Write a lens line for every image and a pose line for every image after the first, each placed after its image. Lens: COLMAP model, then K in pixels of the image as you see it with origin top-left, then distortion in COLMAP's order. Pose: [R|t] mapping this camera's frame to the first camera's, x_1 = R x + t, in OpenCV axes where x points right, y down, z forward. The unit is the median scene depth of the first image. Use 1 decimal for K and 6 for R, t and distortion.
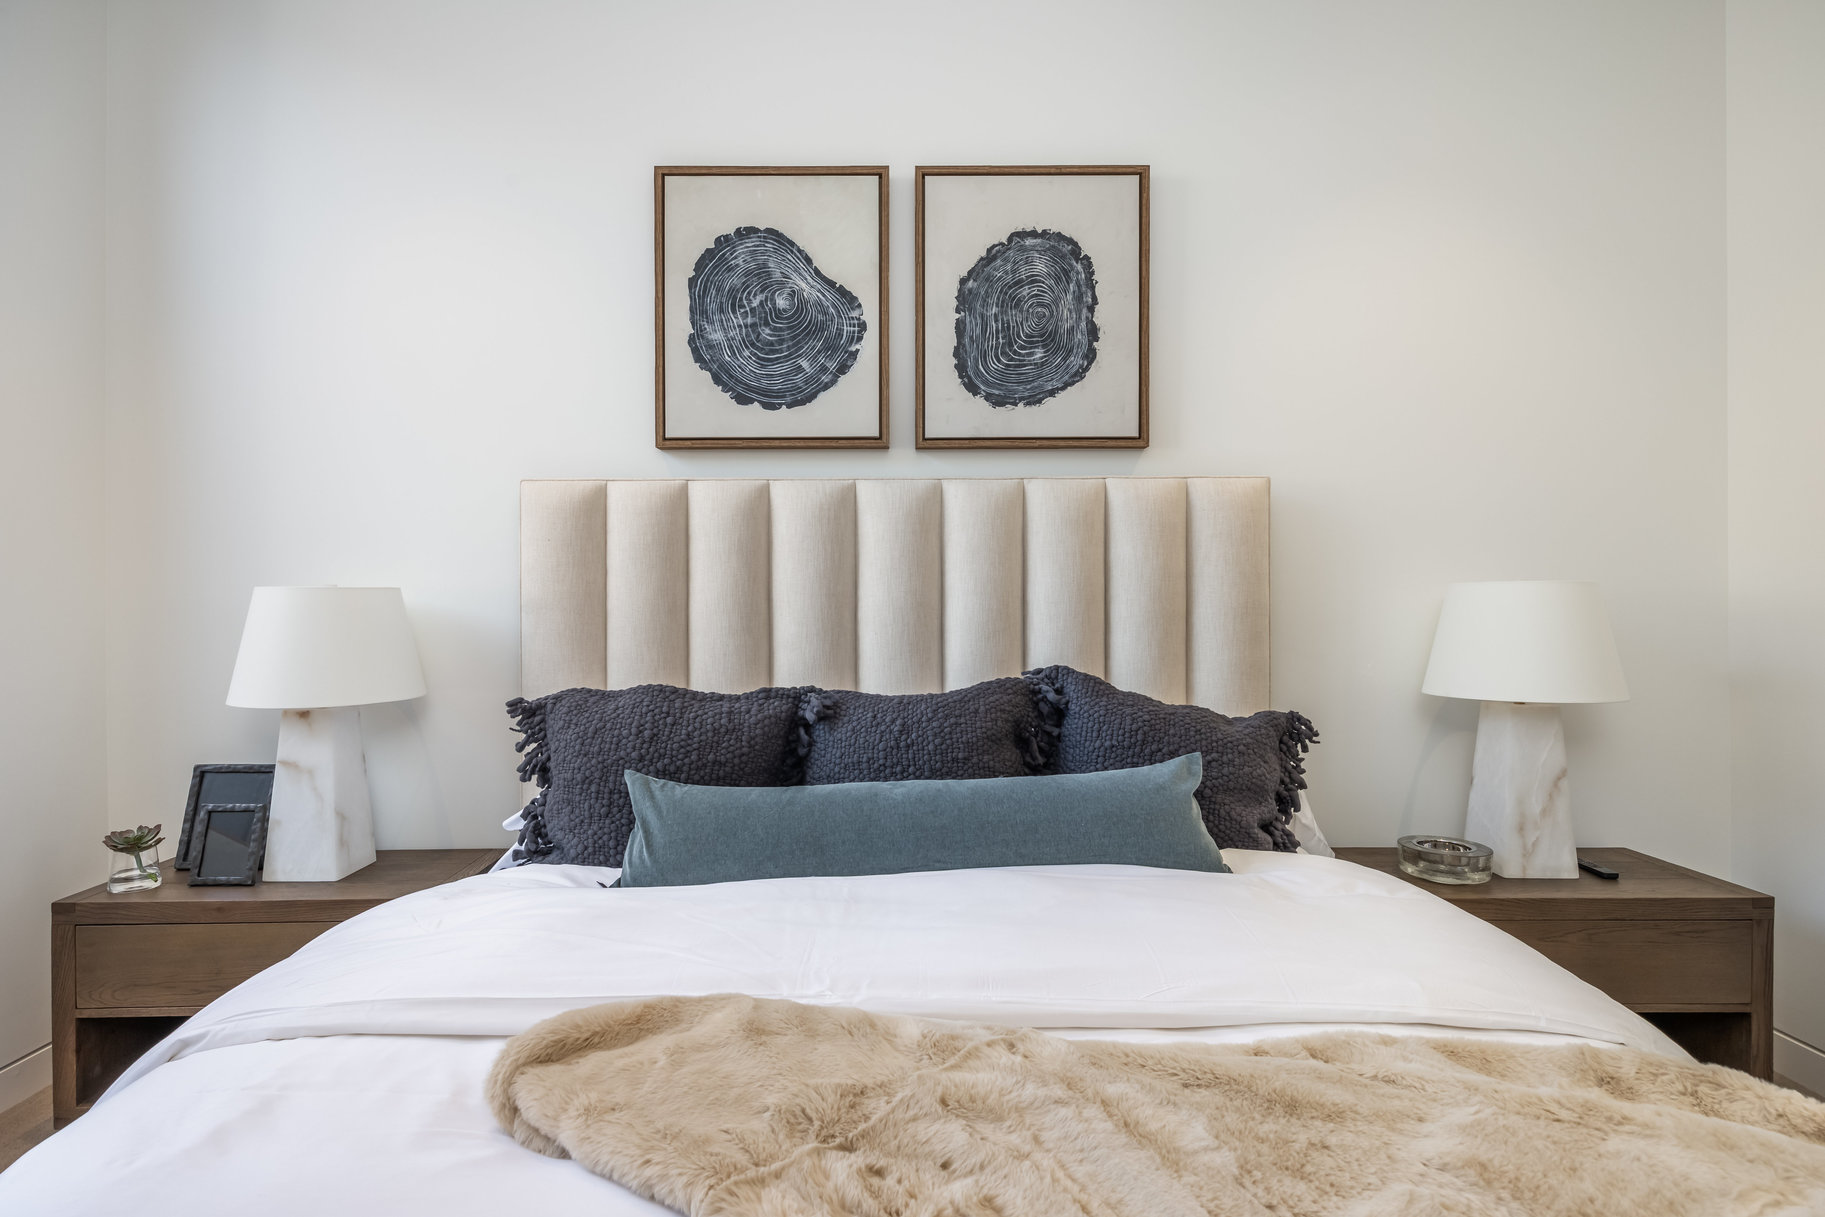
lens RADIAL K [[919.4, 0, 907.9], [0, 919.4, 607.4], [0, 0, 1]] dist [-0.001350, -0.000745]
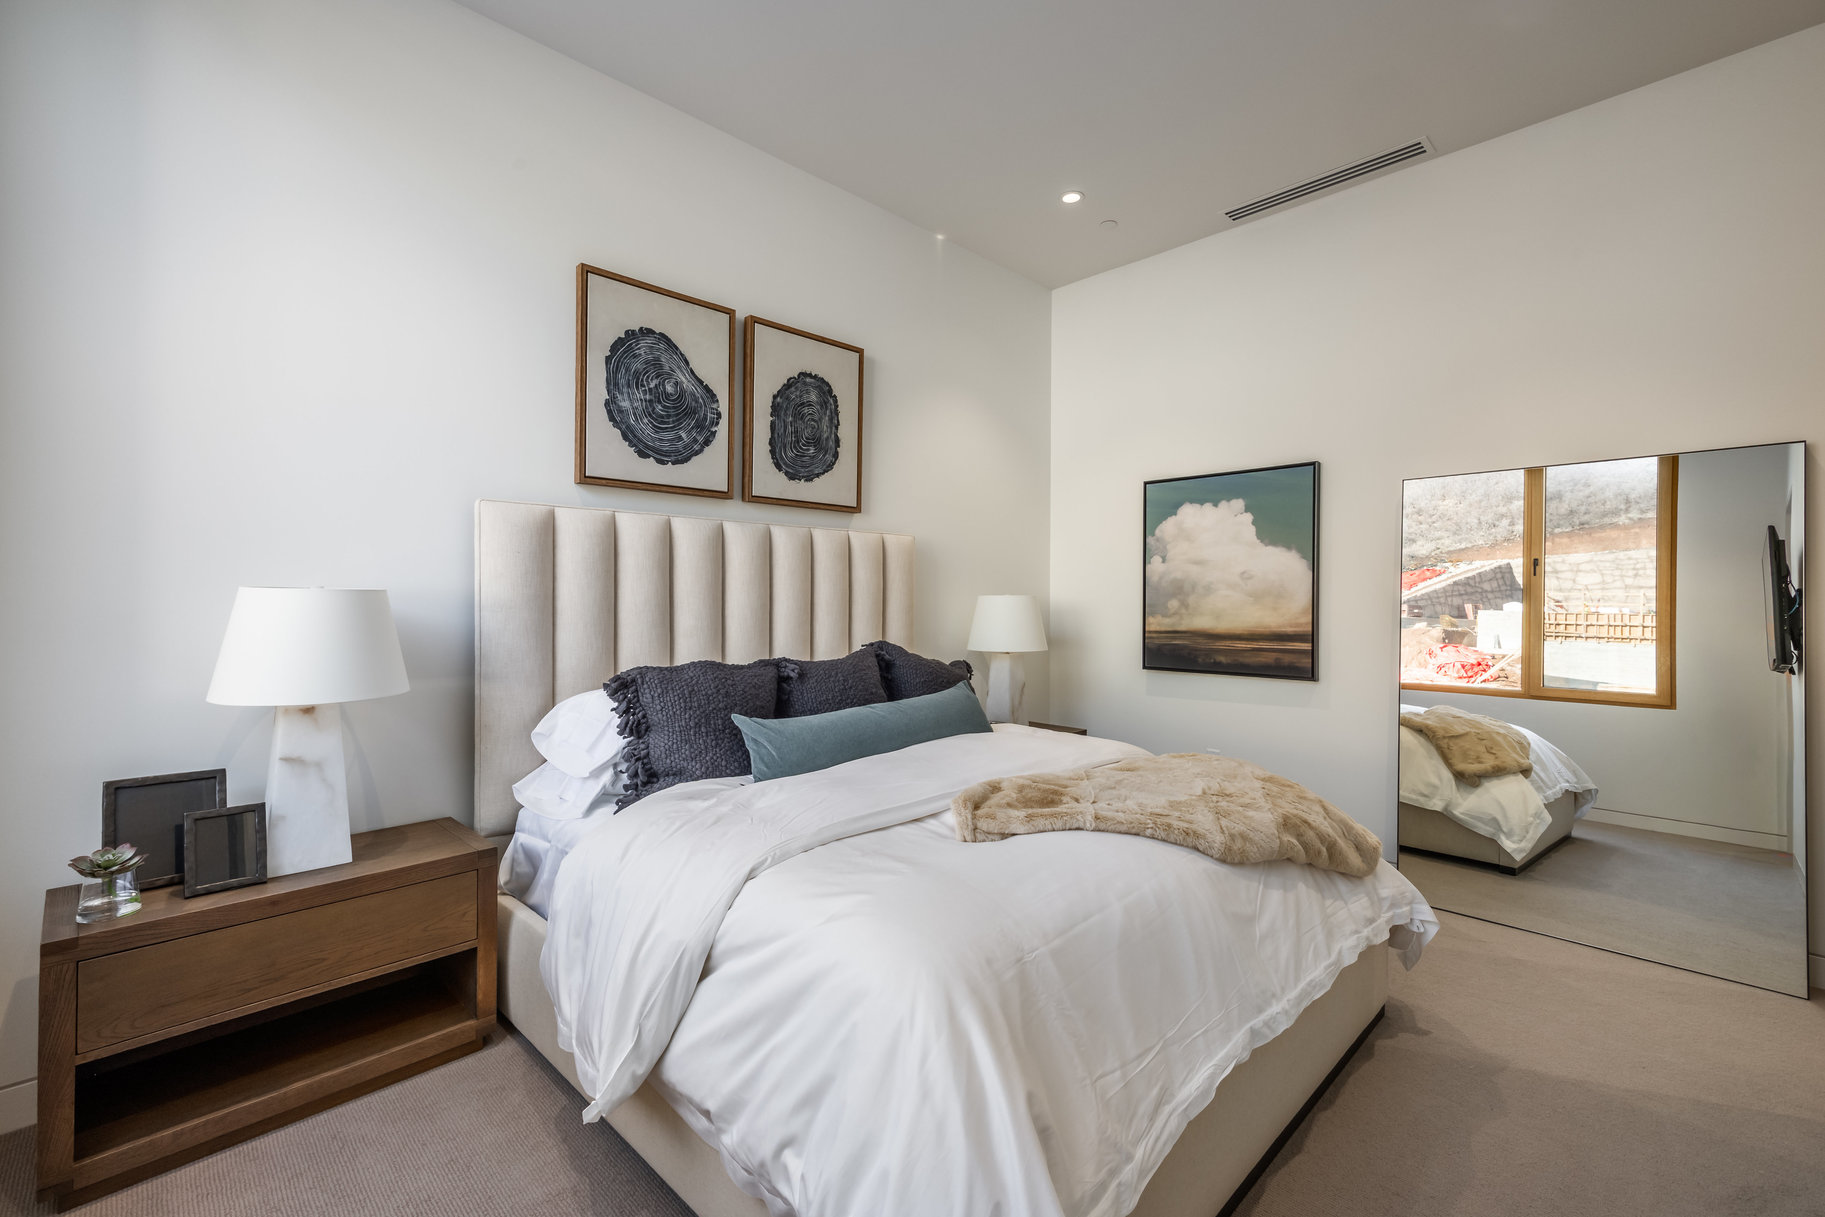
lens RADIAL K [[753.8, 0, 925.9], [0, 753.8, 607.2], [0, 0, 1]] dist [-0.002496, 0.000284]
pose [[0.715559, 0.001762, 0.698550, -0.655791], [-0.000503, 0.999998, -0.002007, 0.000981], [-0.698552, 0.001085, 0.715559, -0.084887]]
